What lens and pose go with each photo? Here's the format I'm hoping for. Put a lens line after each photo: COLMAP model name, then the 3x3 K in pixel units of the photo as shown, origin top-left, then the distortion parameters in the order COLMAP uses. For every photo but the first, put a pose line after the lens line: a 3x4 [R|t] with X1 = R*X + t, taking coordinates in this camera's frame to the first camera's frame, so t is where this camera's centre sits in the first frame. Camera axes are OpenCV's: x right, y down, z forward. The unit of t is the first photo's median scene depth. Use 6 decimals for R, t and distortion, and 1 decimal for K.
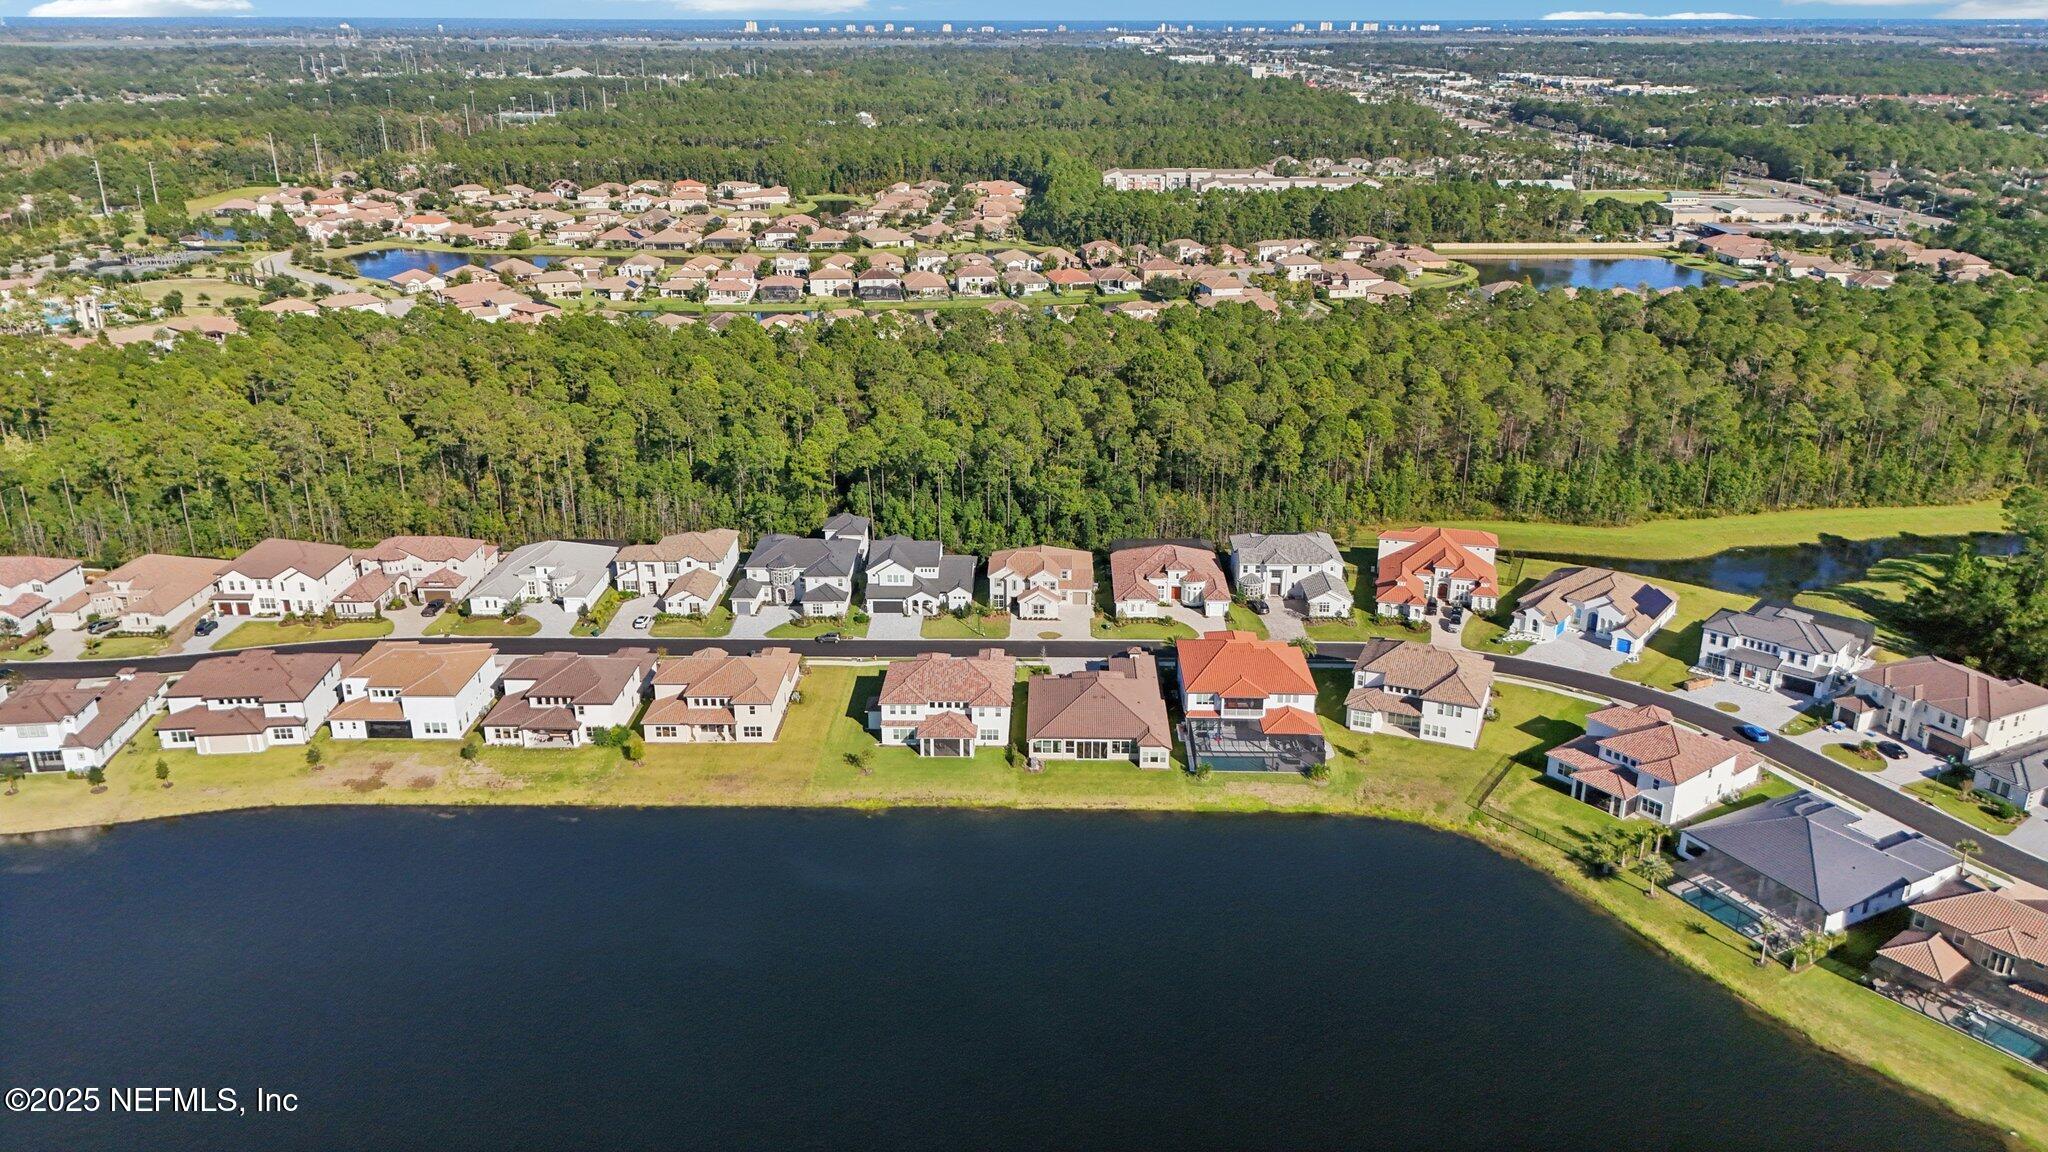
lens RADIAL K [[1522.0, 0, 1024.0], [0, 1522.0, 576.0], [0, 0, 1]] dist [0.047848, -0.005017]
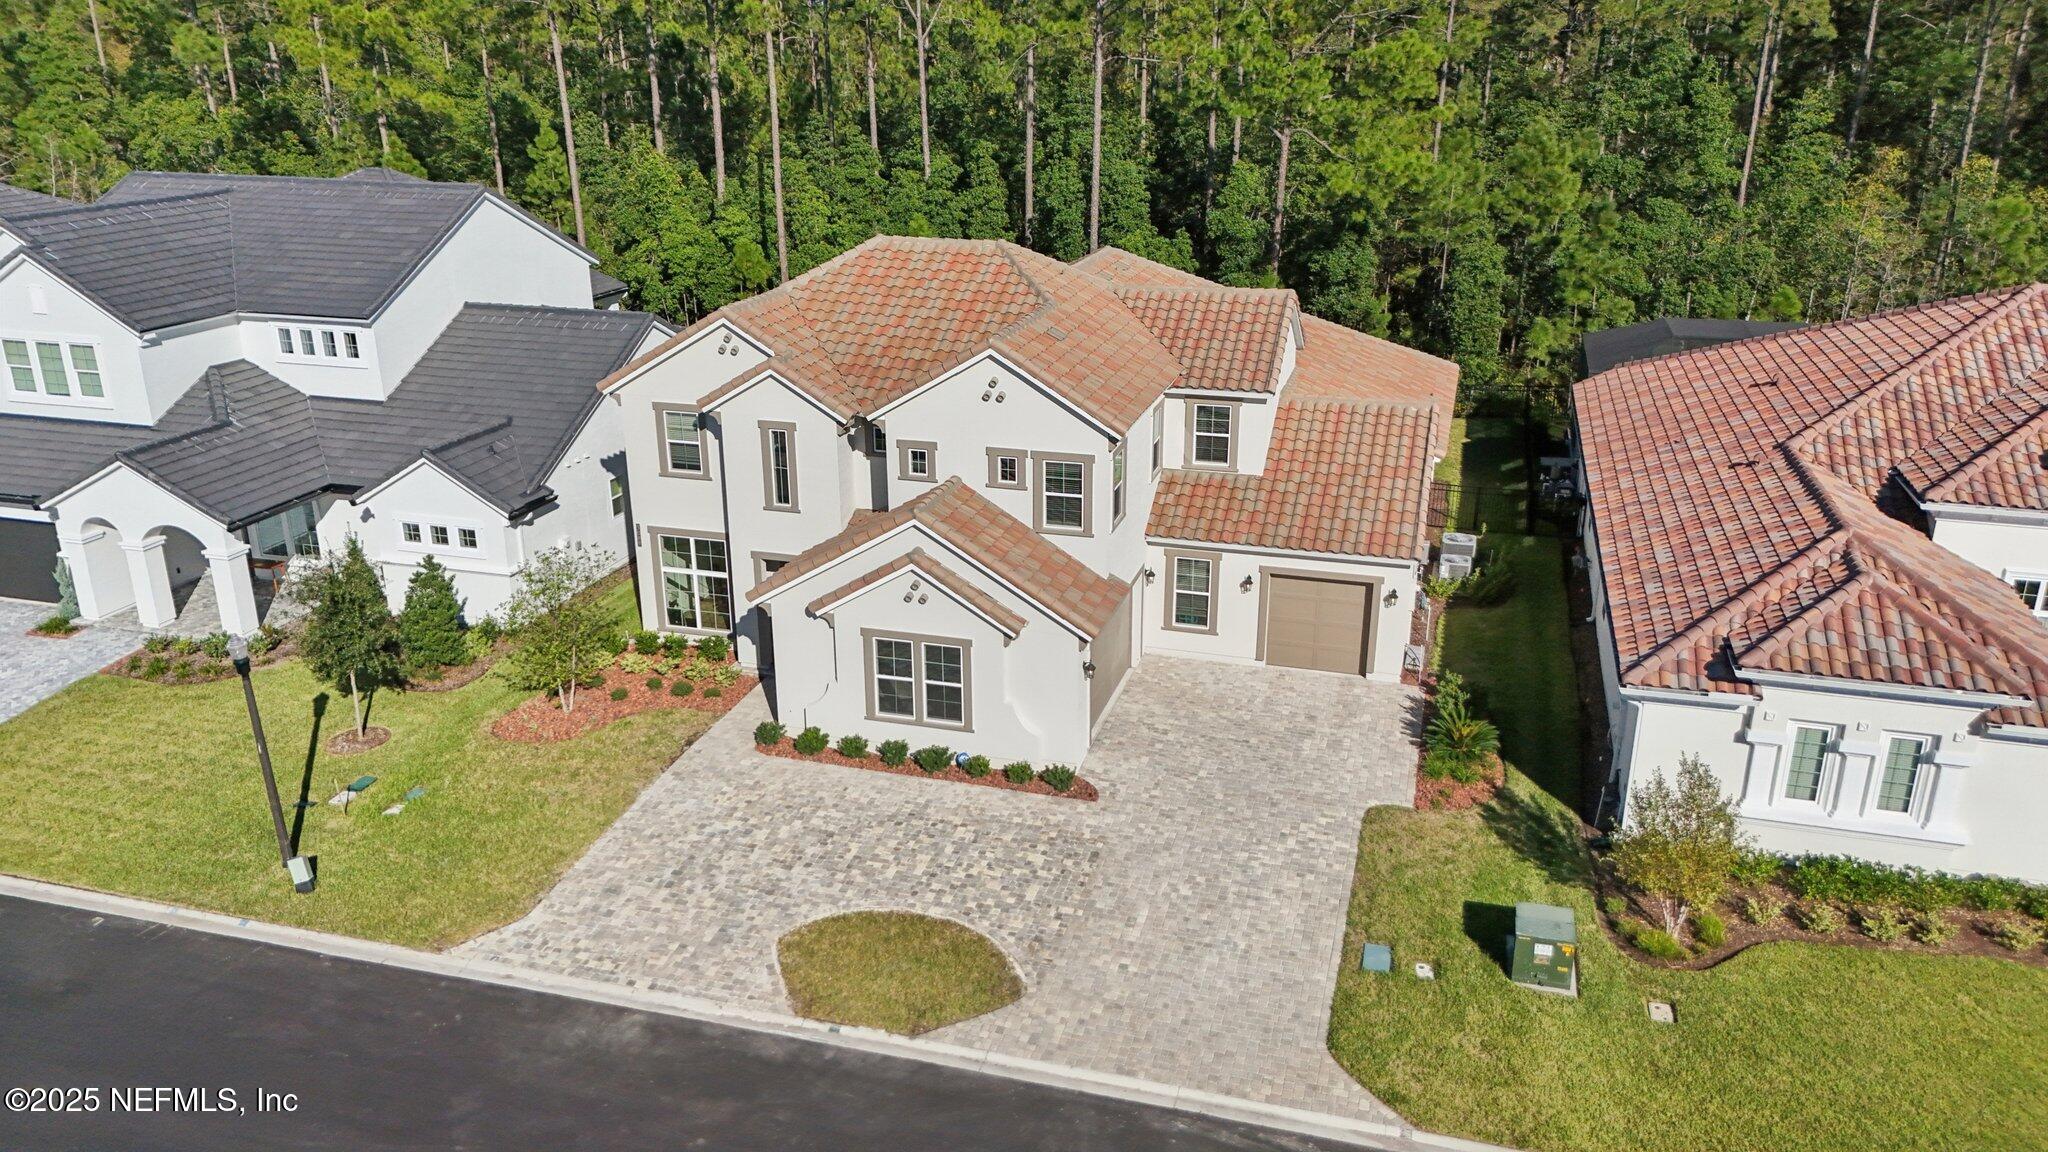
lens RADIAL K [[1522.0, 0, 1024.0], [0, 1522.0, 576.0], [0, 0, 1]] dist [0.047848, -0.005017]
pose [[0.964236, 0.085469, -0.250885, 0.045564], [-0.087331, 0.996172, 0.003721, 0.012595], [0.250243, 0.018322, 0.968010, 0.880153]]
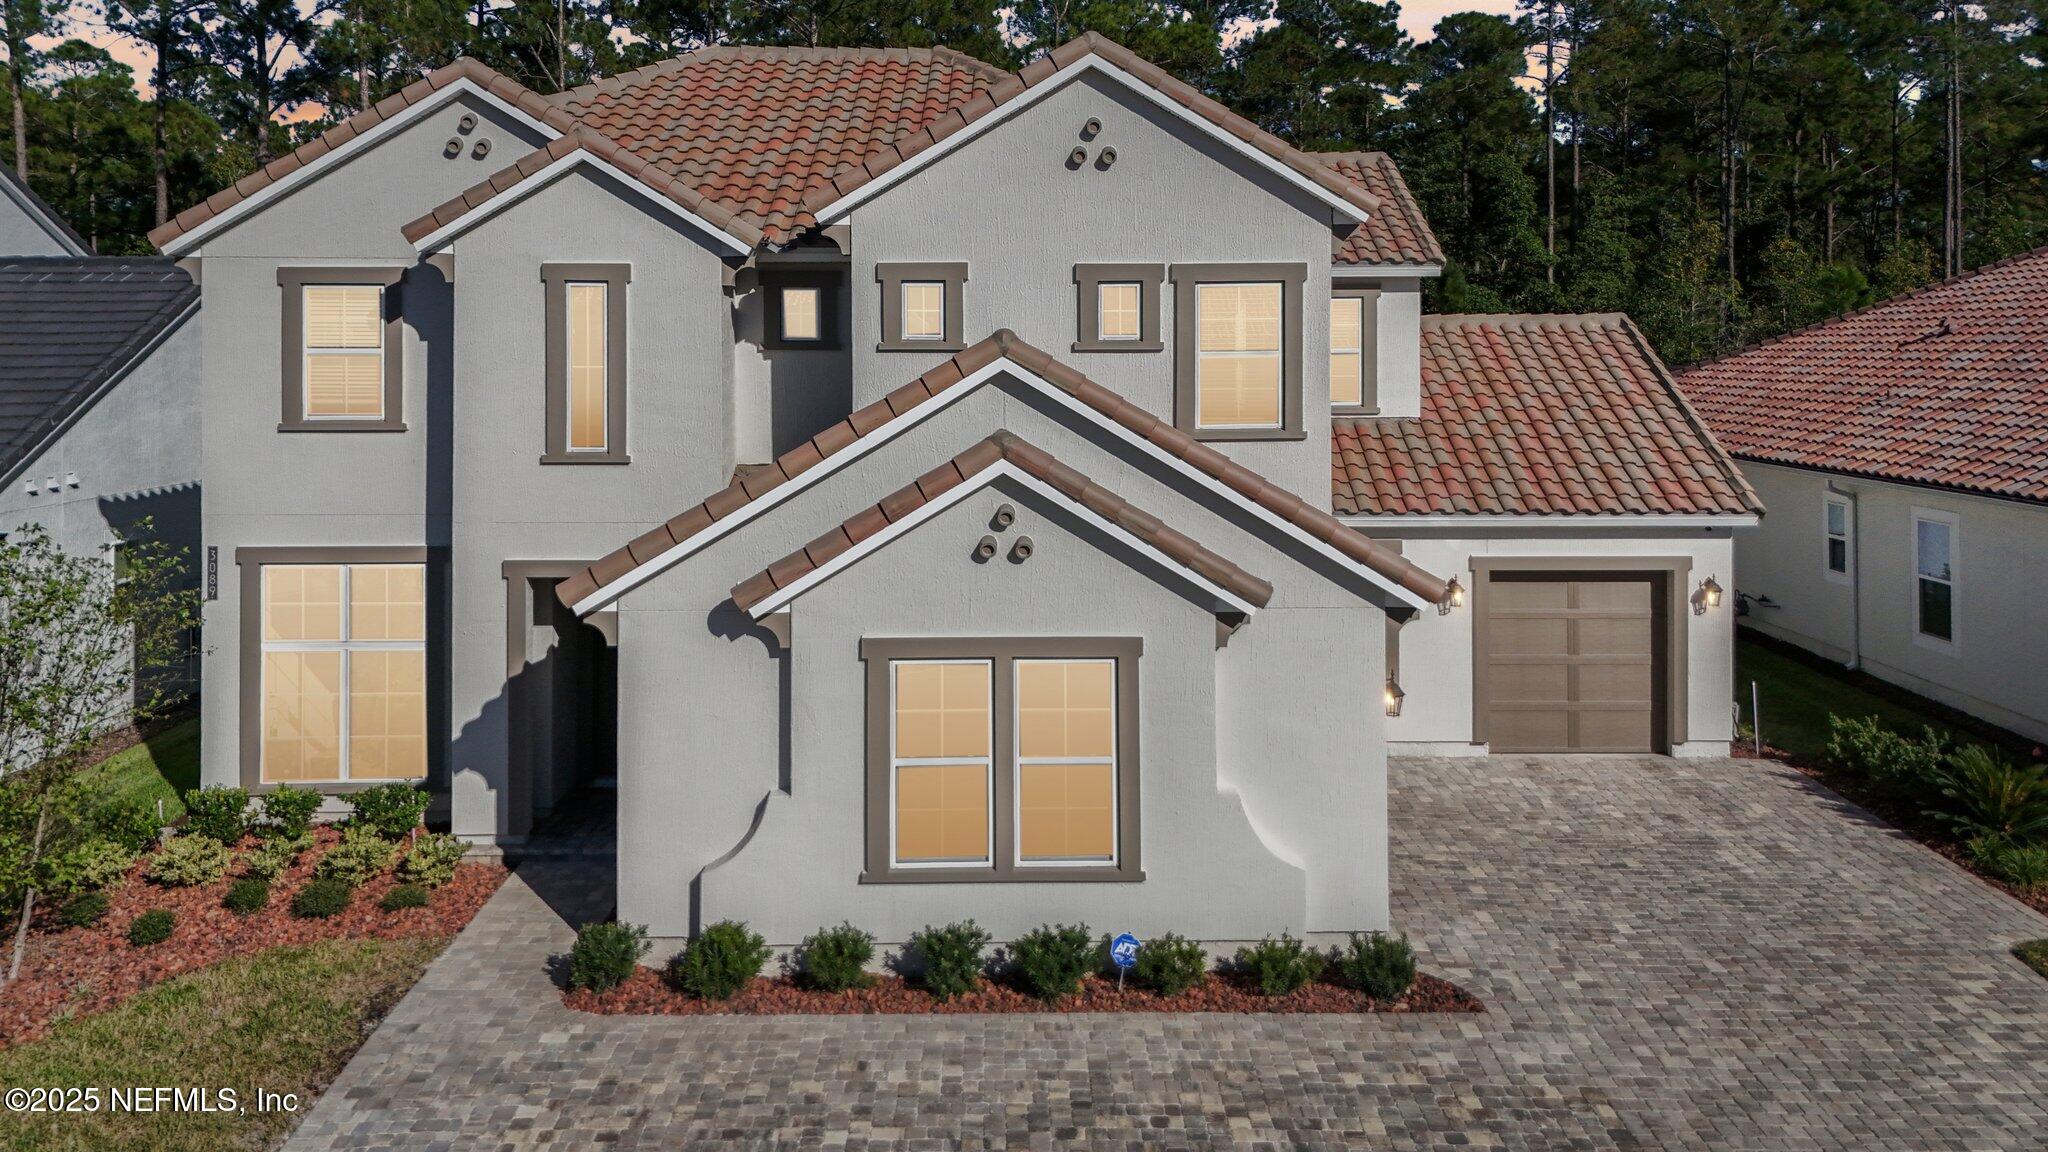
lens RADIAL K [[1569.3, 0, 1020.4], [0, 1569.3, 342.1], [0, 0, 1]] dist [0.015210, 0.007452]
pose [[0.999222, -0.001627, 0.039397, 0.008186], [0.015441, 0.935494, -0.353006, 0.026746], [-0.036282, 0.353340, 0.934791, 0.939021]]
